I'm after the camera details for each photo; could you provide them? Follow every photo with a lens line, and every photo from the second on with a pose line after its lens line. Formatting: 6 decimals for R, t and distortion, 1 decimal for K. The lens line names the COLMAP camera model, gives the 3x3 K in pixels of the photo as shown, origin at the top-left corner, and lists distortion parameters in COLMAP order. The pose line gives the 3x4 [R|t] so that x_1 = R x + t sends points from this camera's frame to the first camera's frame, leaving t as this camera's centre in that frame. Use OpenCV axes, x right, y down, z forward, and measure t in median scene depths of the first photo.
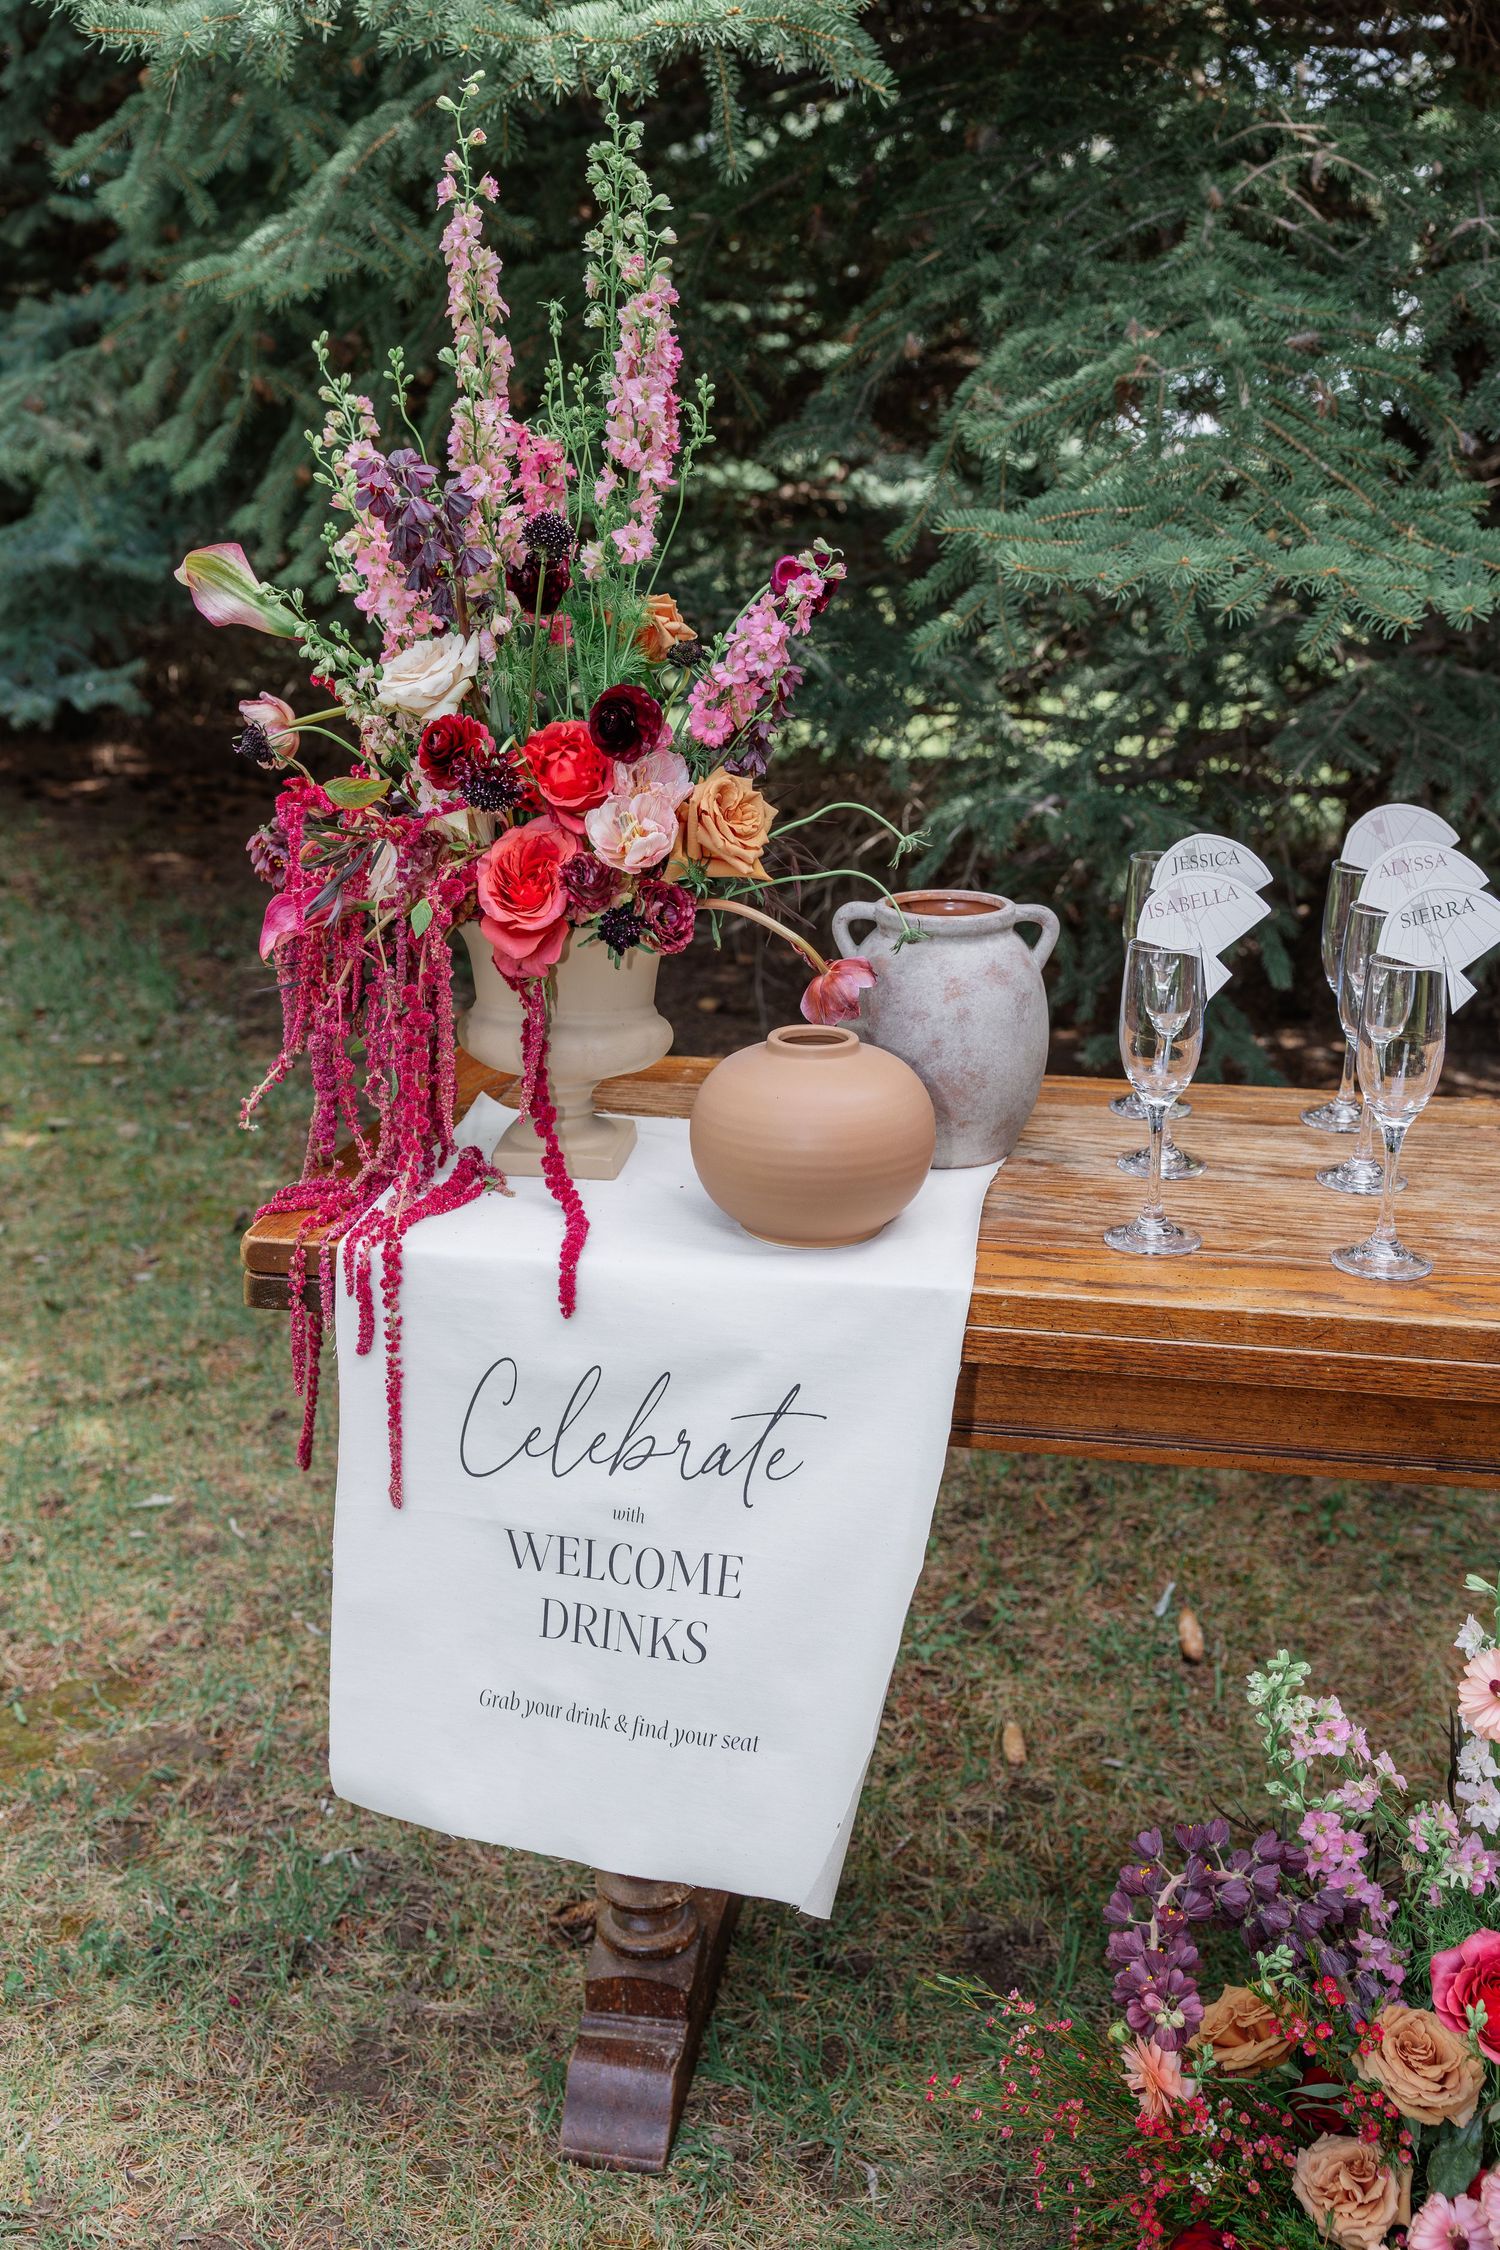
lens RADIAL K [[2181.3, 0, 750.0], [0, 2181.3, 1125.0], [0, 0, 1]] dist [0.002093, 0.023213]
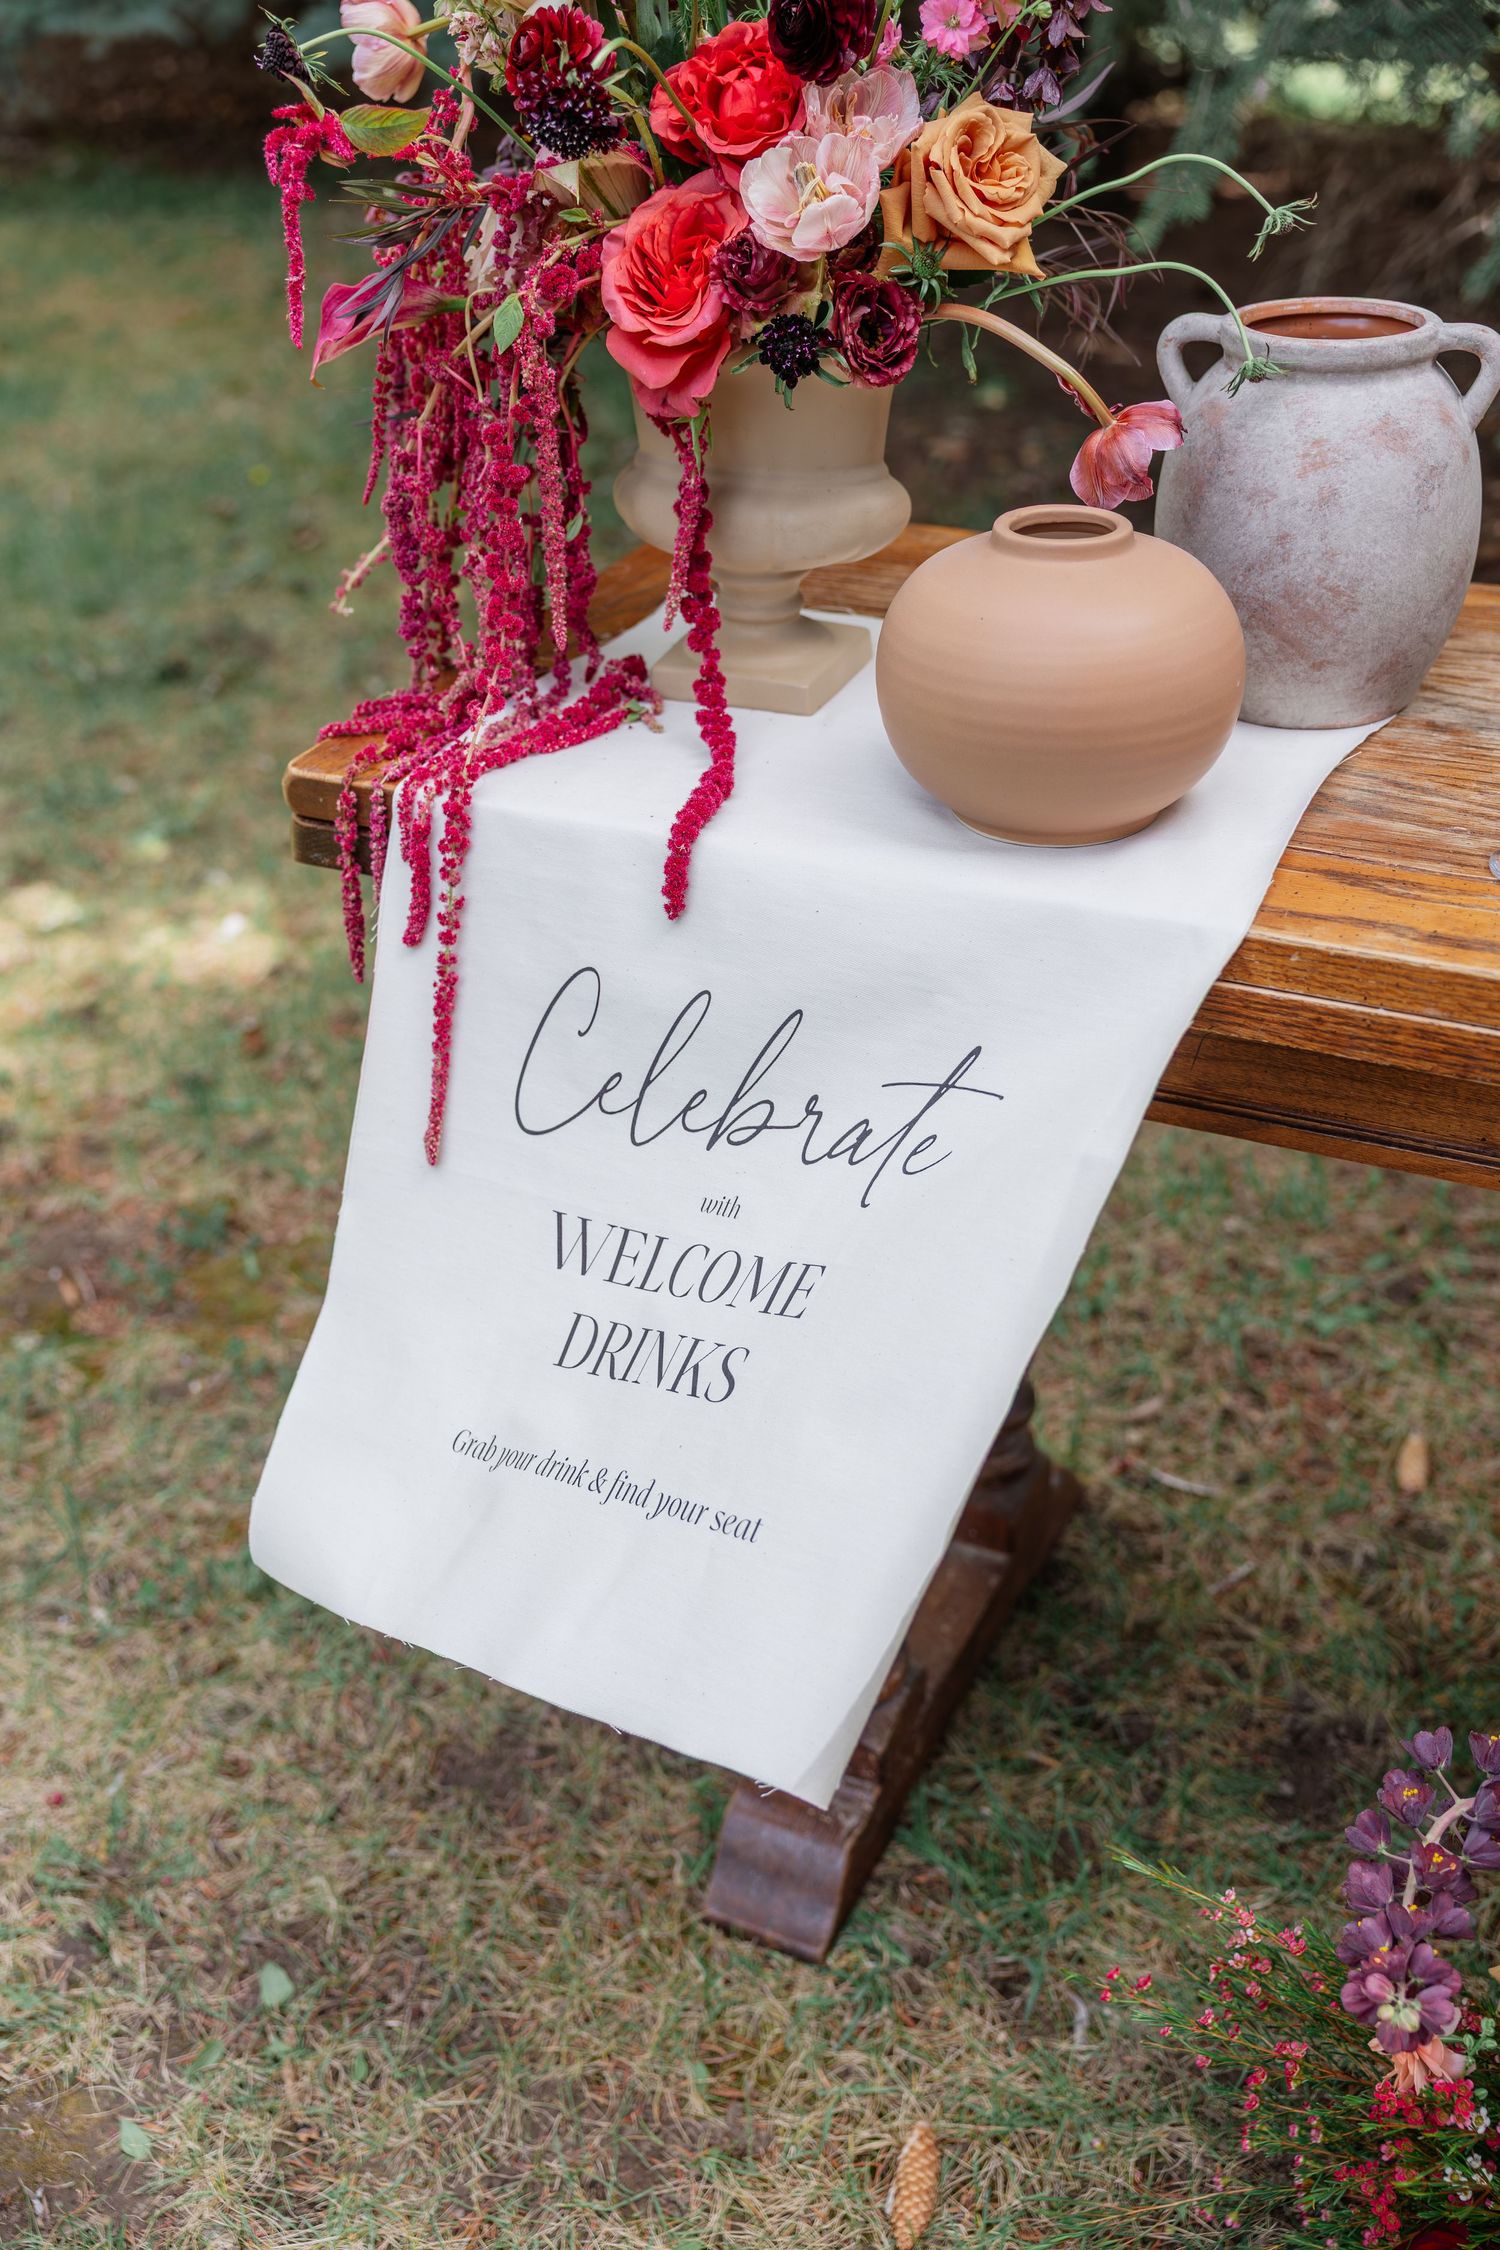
lens RADIAL K [[2371.9, 0, 750.0], [0, 2371.9, 1086.0], [0, 0, 1]] dist [-0.000256, -0.002447]
pose [[0.963822, 0.101752, -0.246362, 0.127550], [-0.047100, 0.974740, 0.218321, -0.026245], [0.262353, -0.198819, 0.944268, 0.254199]]
